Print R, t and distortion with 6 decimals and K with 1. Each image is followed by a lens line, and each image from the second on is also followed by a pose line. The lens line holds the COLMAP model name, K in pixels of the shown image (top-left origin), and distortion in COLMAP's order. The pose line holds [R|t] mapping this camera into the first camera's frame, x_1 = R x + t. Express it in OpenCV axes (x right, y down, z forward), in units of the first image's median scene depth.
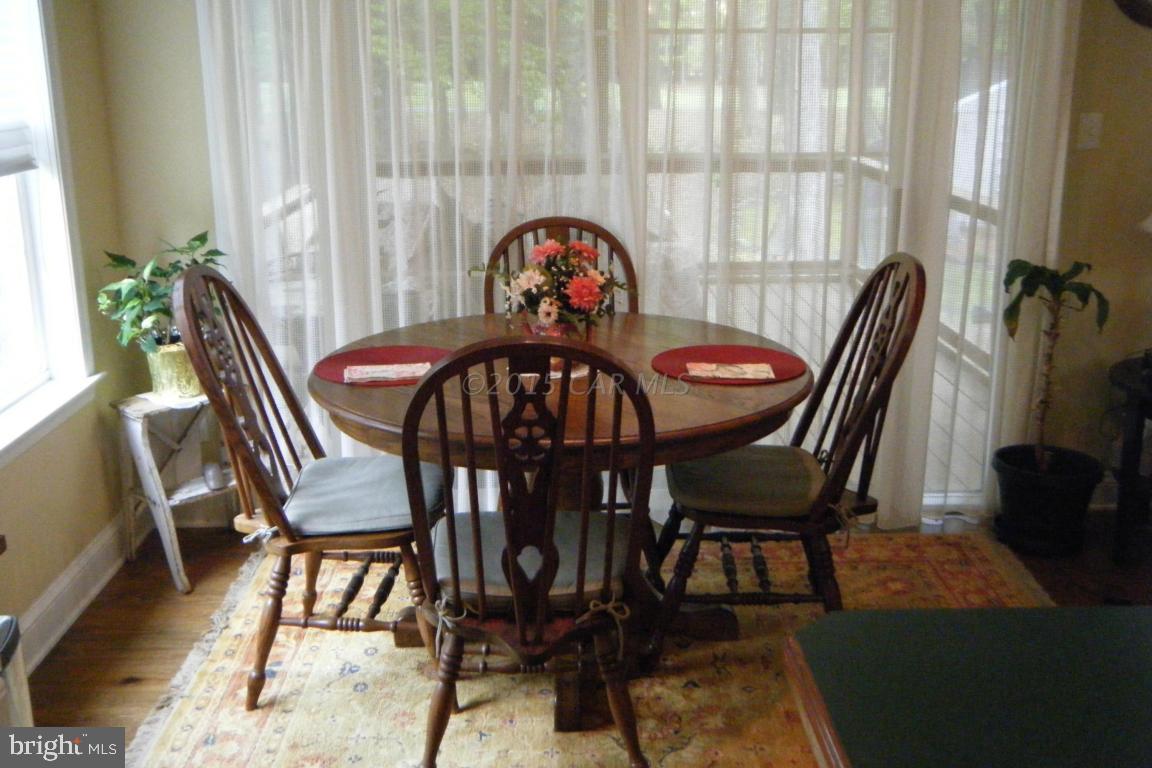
lens RADIAL K [[1191.7, 0, 583.4], [0, 1191.7, 373.7], [0, 0, 1]] dist [-0.001465, 0.018284]
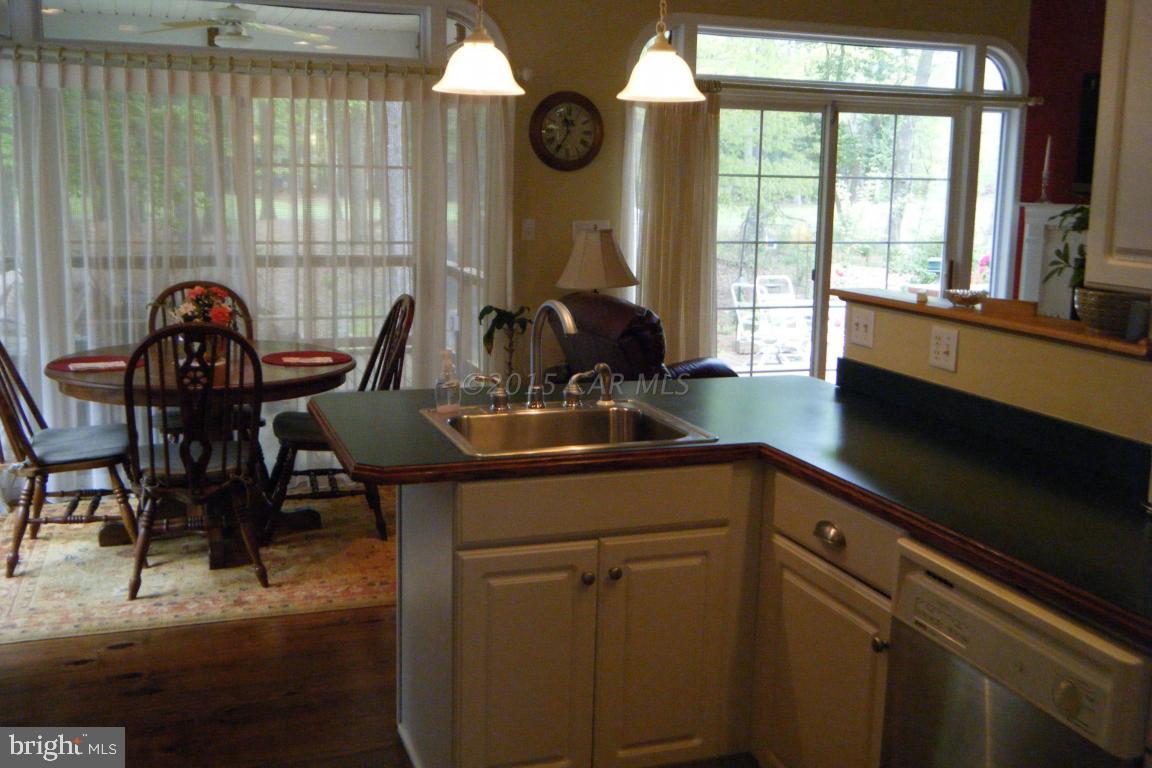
lens RADIAL K [[1191.7, 0, 583.4], [0, 1191.7, 373.7], [0, 0, 1]] dist [-0.001465, 0.018284]
pose [[0.950804, -0.027785, 0.308544, -0.032727], [0.056304, 0.994881, -0.083915, 0.187927], [-0.304632, 0.097159, 0.947502, -0.784807]]
